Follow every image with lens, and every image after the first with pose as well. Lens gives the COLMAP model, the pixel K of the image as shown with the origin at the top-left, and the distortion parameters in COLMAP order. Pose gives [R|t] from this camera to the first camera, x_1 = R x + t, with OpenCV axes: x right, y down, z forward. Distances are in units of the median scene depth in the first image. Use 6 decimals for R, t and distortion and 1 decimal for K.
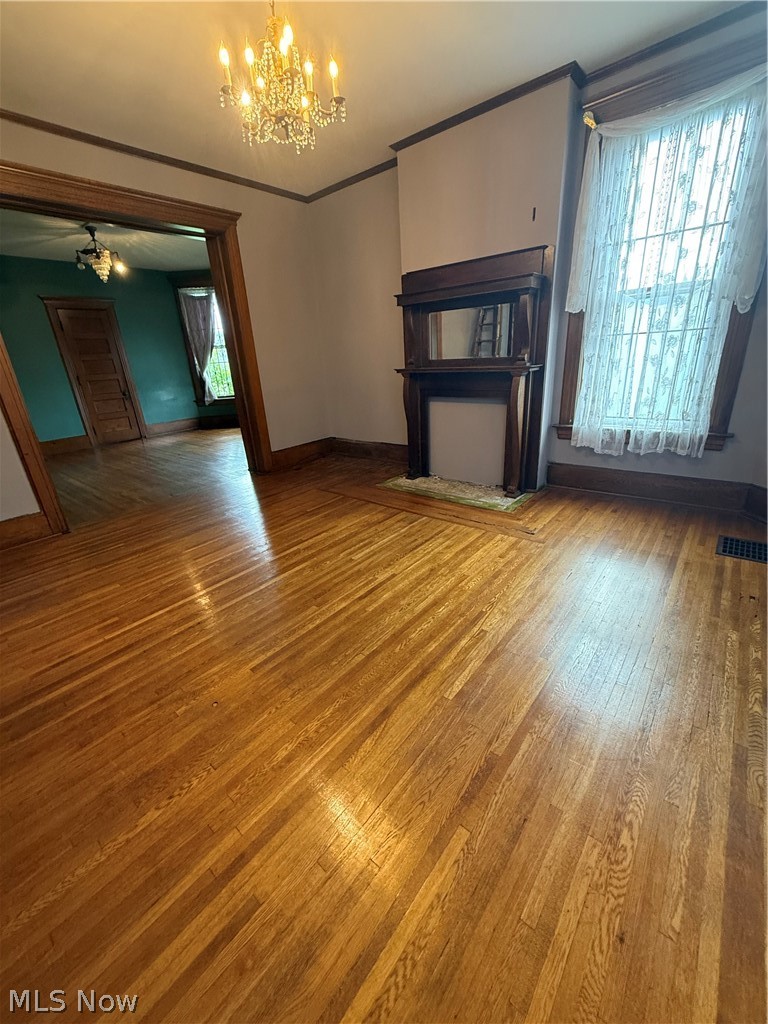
lens RADIAL K [[408.7, 0, 382.0], [0, 408.7, 508.2], [0, 0, 1]] dist [-0.000679, 0.000423]
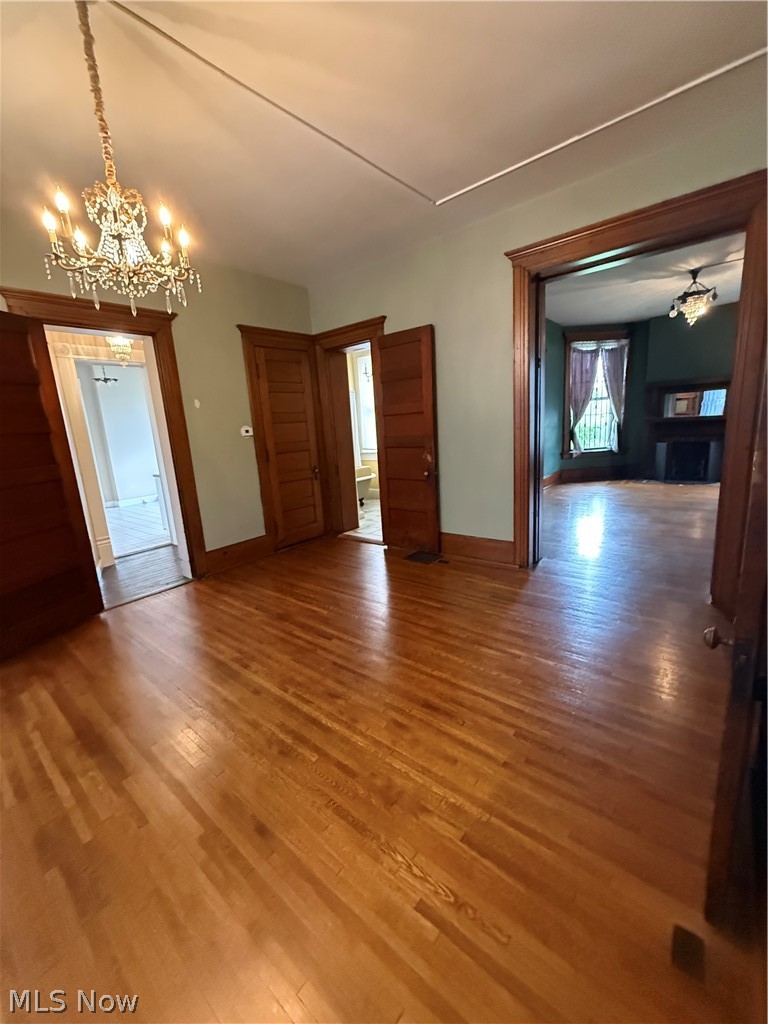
lens RADIAL K [[408.7, 0, 384.0], [0, 408.7, 507.0], [0, 0, 1]] dist [-0.000679, 0.000423]
pose [[0.999963, -0.003001, 0.008096, -2.508512], [0.004262, 0.987007, -0.160618, 0.033341], [-0.007508, 0.160646, 0.986983, 0.238366]]
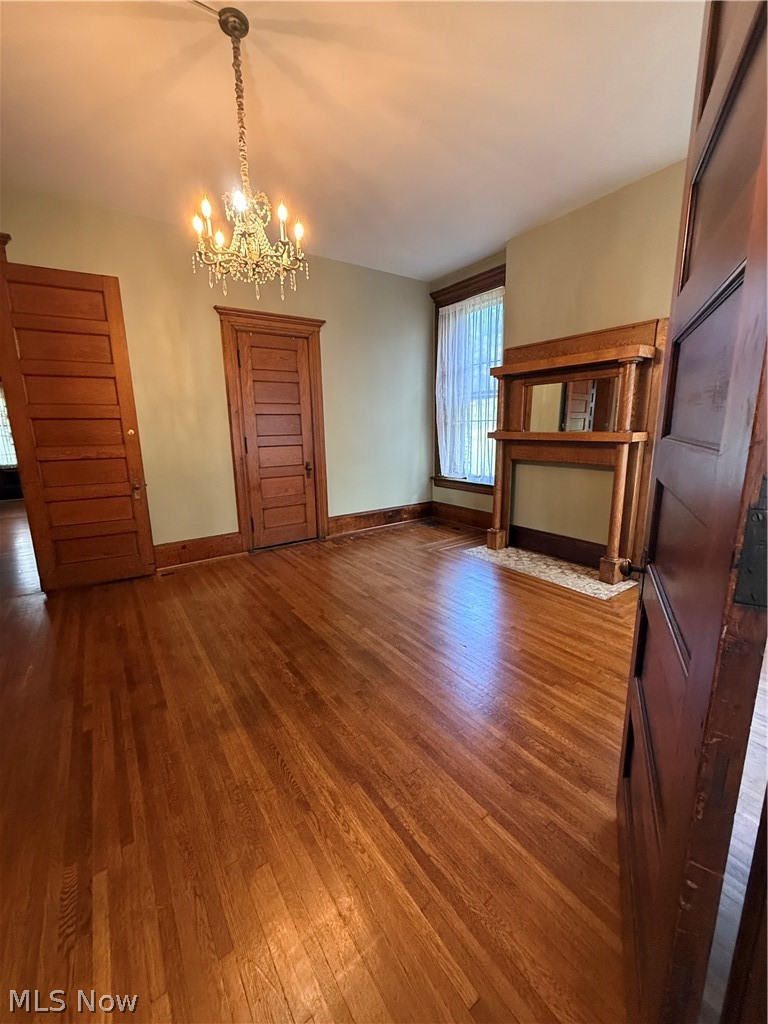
lens RADIAL K [[408.7, 0, 380.2], [0, 408.7, 507.0], [0, 0, 1]] dist [-0.000679, 0.000423]
pose [[-0.961467, 0.032245, 0.273023, -3.186853], [0.170913, 0.847971, 0.501730, -0.316045], [-0.215337, 0.529060, -0.820808, 1.387250]]
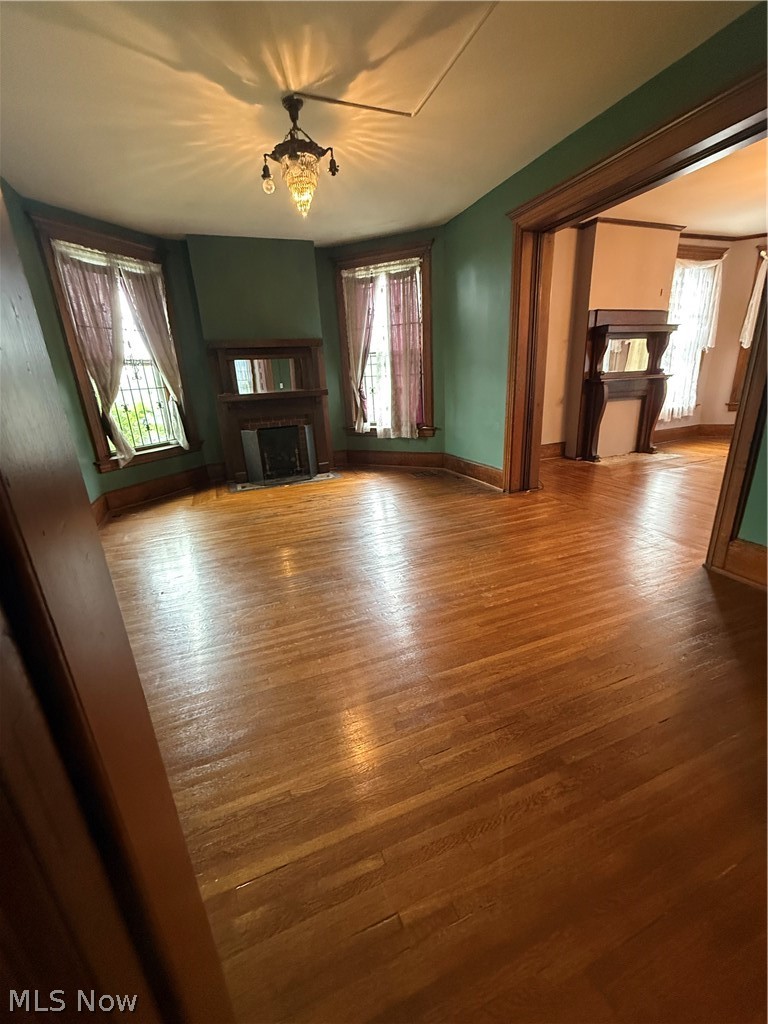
lens RADIAL K [[408.7, 0, 380.8], [0, 408.7, 507.7], [0, 0, 1]] dist [-0.000679, 0.000423]
pose [[0.490407, -0.231948, 0.840060, -2.056951], [0.329830, 0.941628, 0.067445, -0.367911], [-0.806668, 0.244001, 0.538284, 1.310840]]
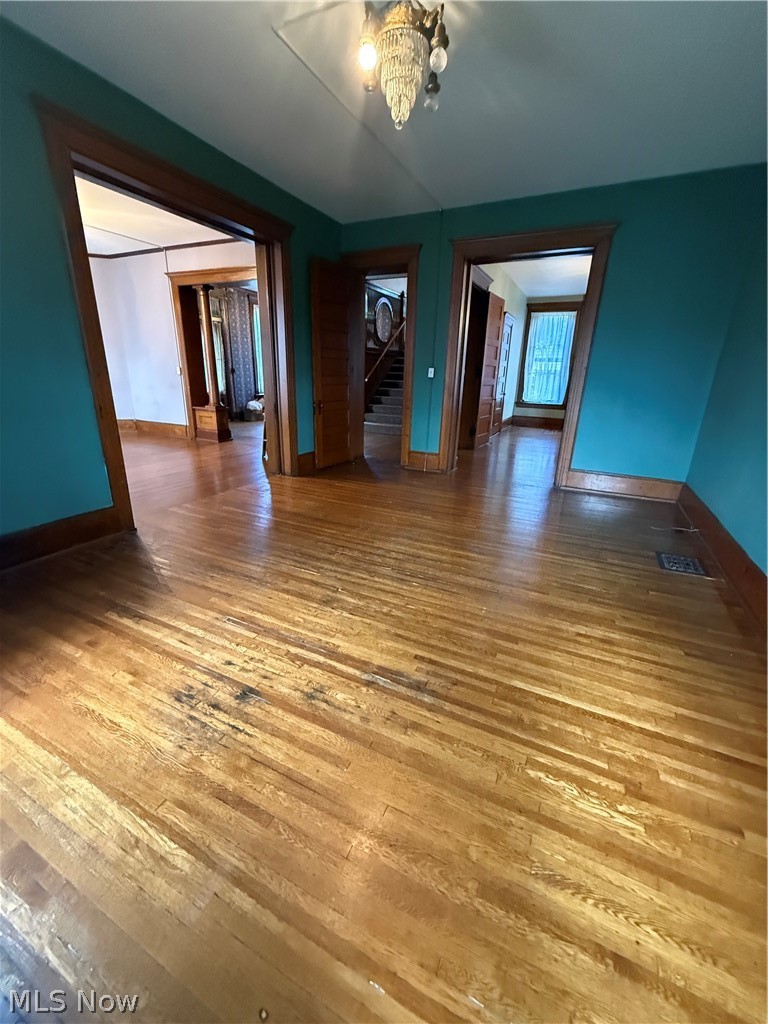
lens RADIAL K [[408.7, 0, 380.9], [0, 408.7, 507.3], [0, 0, 1]] dist [-0.000679, 0.000423]
pose [[-0.971780, 0.106254, -0.210605, -0.977926], [-0.053558, 0.770108, 0.635661, -0.934242], [0.229730, 0.629002, -0.742685, 2.642146]]
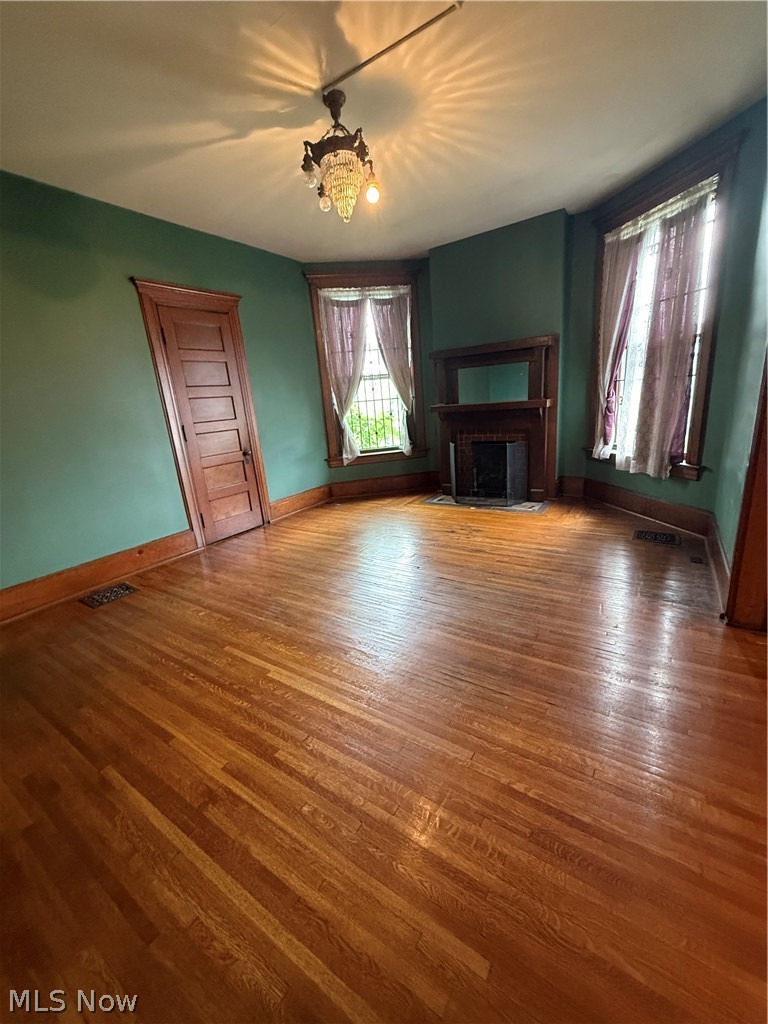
lens RADIAL K [[408.7, 0, 384.0], [0, 408.7, 507.5], [0, 0, 1]] dist [-0.000679, 0.000423]
pose [[0.993748, -0.046551, 0.101477, -1.245299], [0.057009, 0.993075, -0.102723, -0.331385], [-0.095993, 0.107866, 0.989520, 1.032863]]
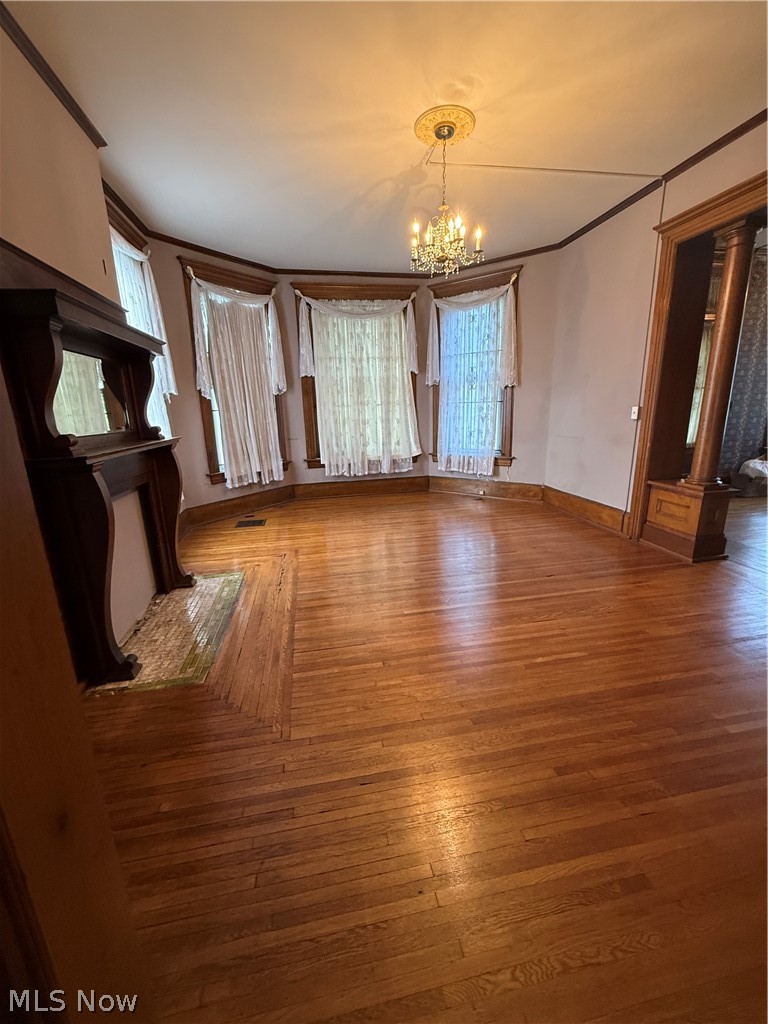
lens RADIAL K [[408.7, 0, 382.7], [0, 408.7, 507.7], [0, 0, 1]] dist [-0.000679, 0.000423]
pose [[-0.768310, -0.071001, 0.636128, -0.651633], [0.297180, 0.840650, 0.452761, -0.536015], [-0.566907, 0.536905, -0.624780, 1.515621]]
